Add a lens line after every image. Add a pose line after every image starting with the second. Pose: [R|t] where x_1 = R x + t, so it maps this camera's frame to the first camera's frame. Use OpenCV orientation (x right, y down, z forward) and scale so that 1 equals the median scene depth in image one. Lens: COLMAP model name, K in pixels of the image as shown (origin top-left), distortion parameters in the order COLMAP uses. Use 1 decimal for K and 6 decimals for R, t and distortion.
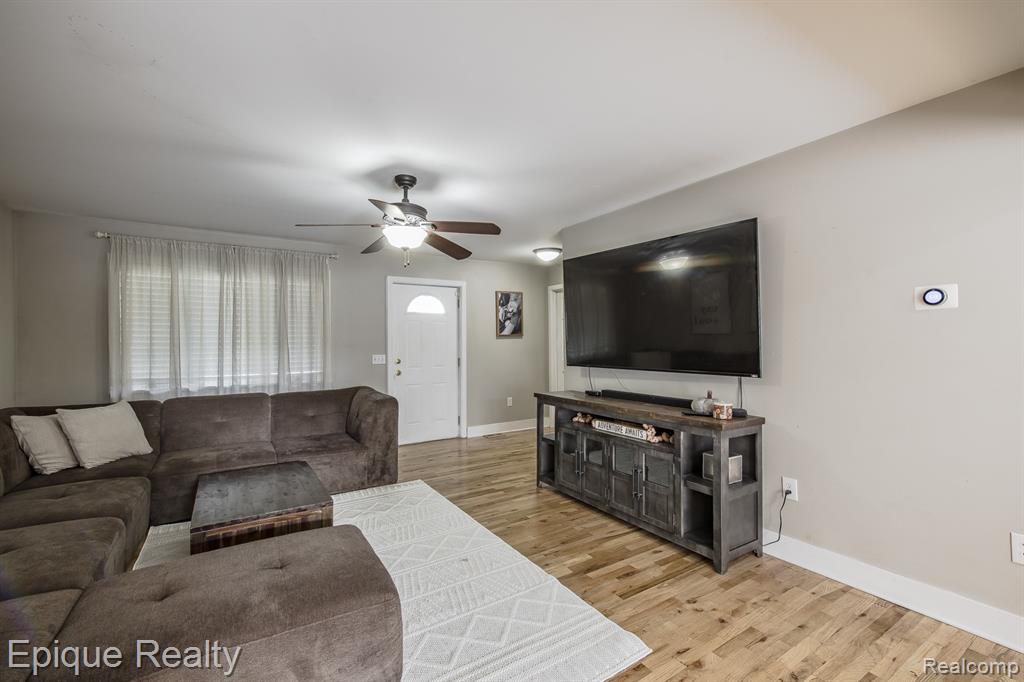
lens RADIAL K [[436.2, 0, 501.1], [0, 436.2, 343.3], [0, 0, 1]] dist [-0.000180, -0.000993]
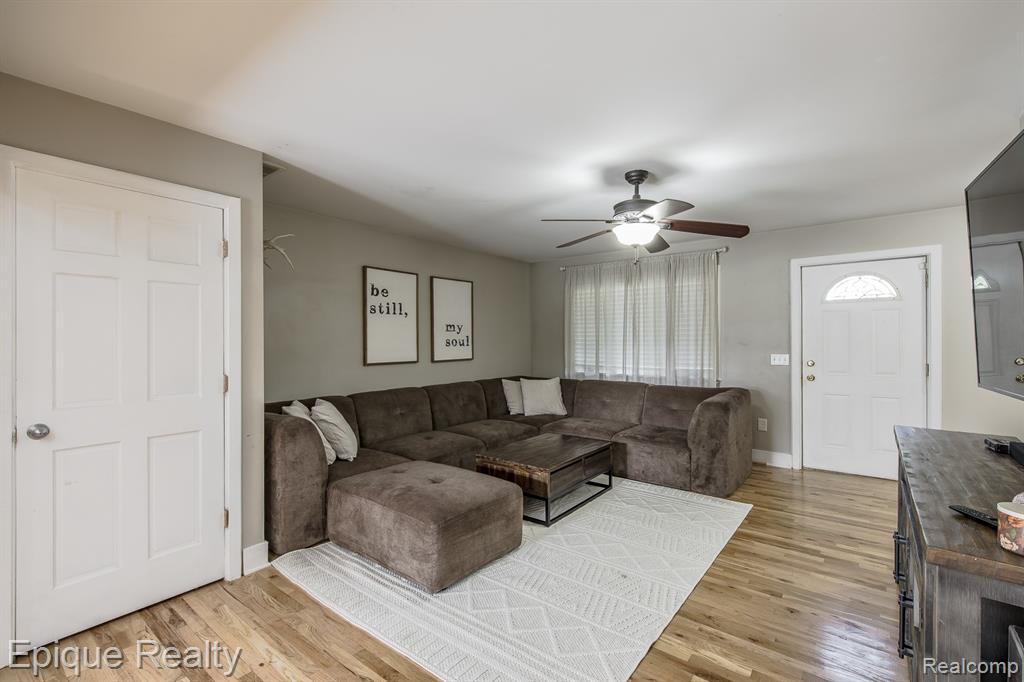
lens RADIAL K [[436.2, 0, 516.4], [0, 436.2, 344.2], [0, 0, 1]] dist [-0.000180, -0.000993]
pose [[0.358392, 0.016003, -0.933434, 0.312418], [-0.002374, 0.999865, 0.016230, -0.005482], [0.933568, -0.003601, 0.358382, 0.204936]]
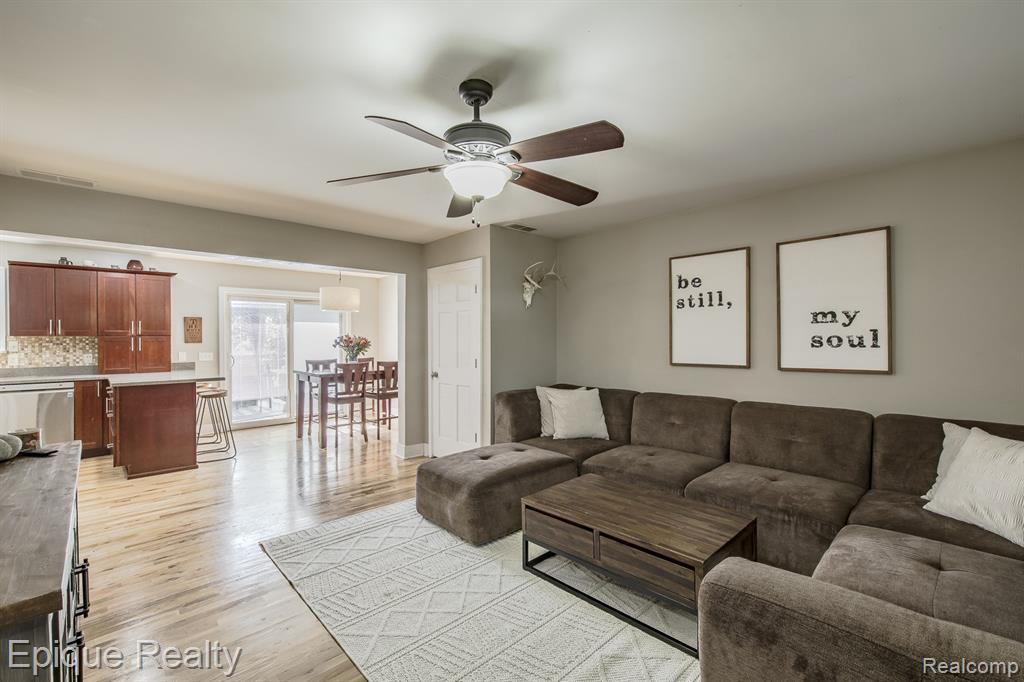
lens RADIAL K [[436.2, 0, 496.9], [0, 436.2, 353.0], [0, 0, 1]] dist [-0.000180, -0.000993]
pose [[-0.975711, 0.030005, -0.216998, -0.042691], [0.020899, 0.998807, 0.044139, -0.011972], [0.218063, 0.038532, -0.975174, 0.831535]]
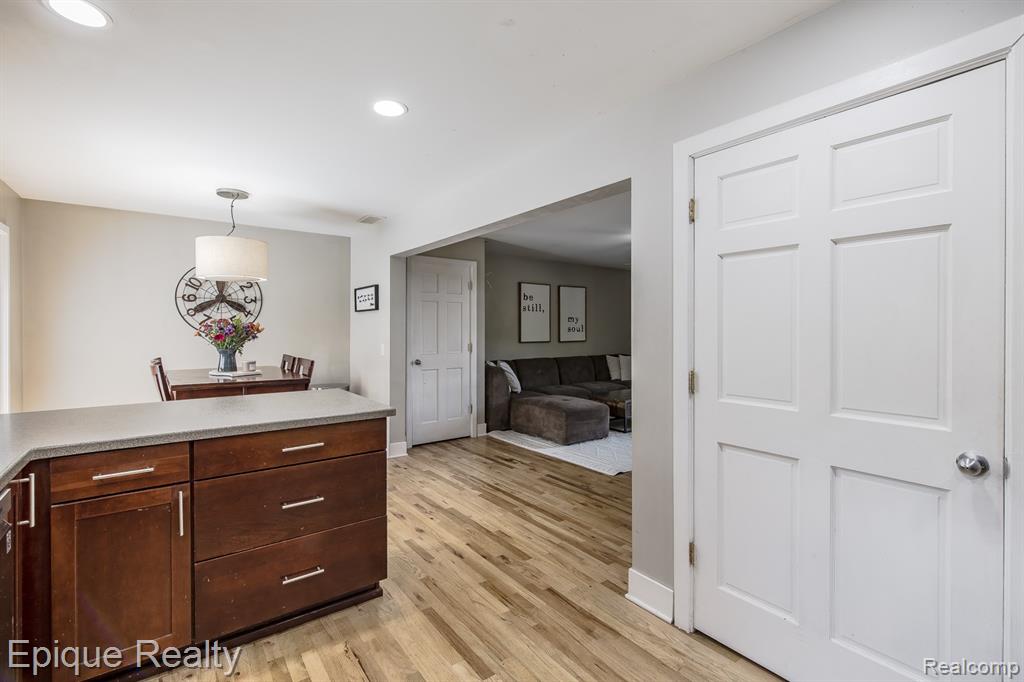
lens RADIAL K [[451.5, 0, 527.8], [0, 451.5, 335.0], [0, 0, 1]] dist [0.000479, -0.000236]
pose [[0.133302, 0.026491, -0.990721, 0.768040], [-0.006211, 0.999645, 0.025894, -0.011531], [0.991056, 0.002701, 0.133419, 0.087488]]
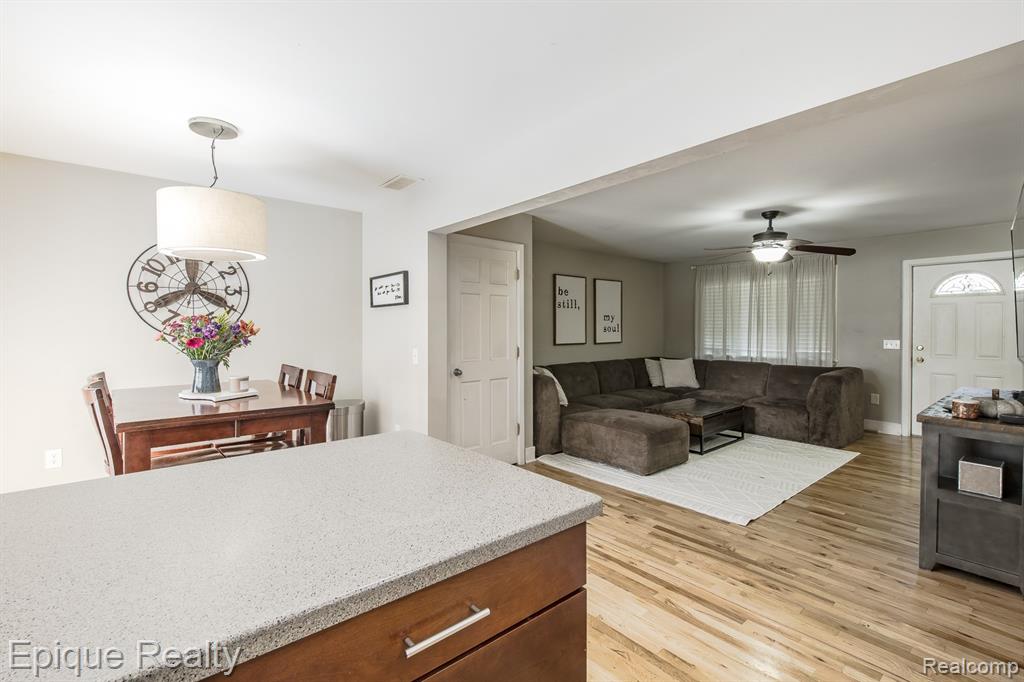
lens RADIAL K [[451.5, 0, 527.8], [0, 451.5, 336.5], [0, 0, 1]] dist [0.000479, -0.000236]
pose [[0.188141, 0.029495, -0.981699, 0.561485], [-0.004199, 0.999564, 0.029227, -0.008586], [0.982133, -0.001376, 0.188183, -0.027188]]
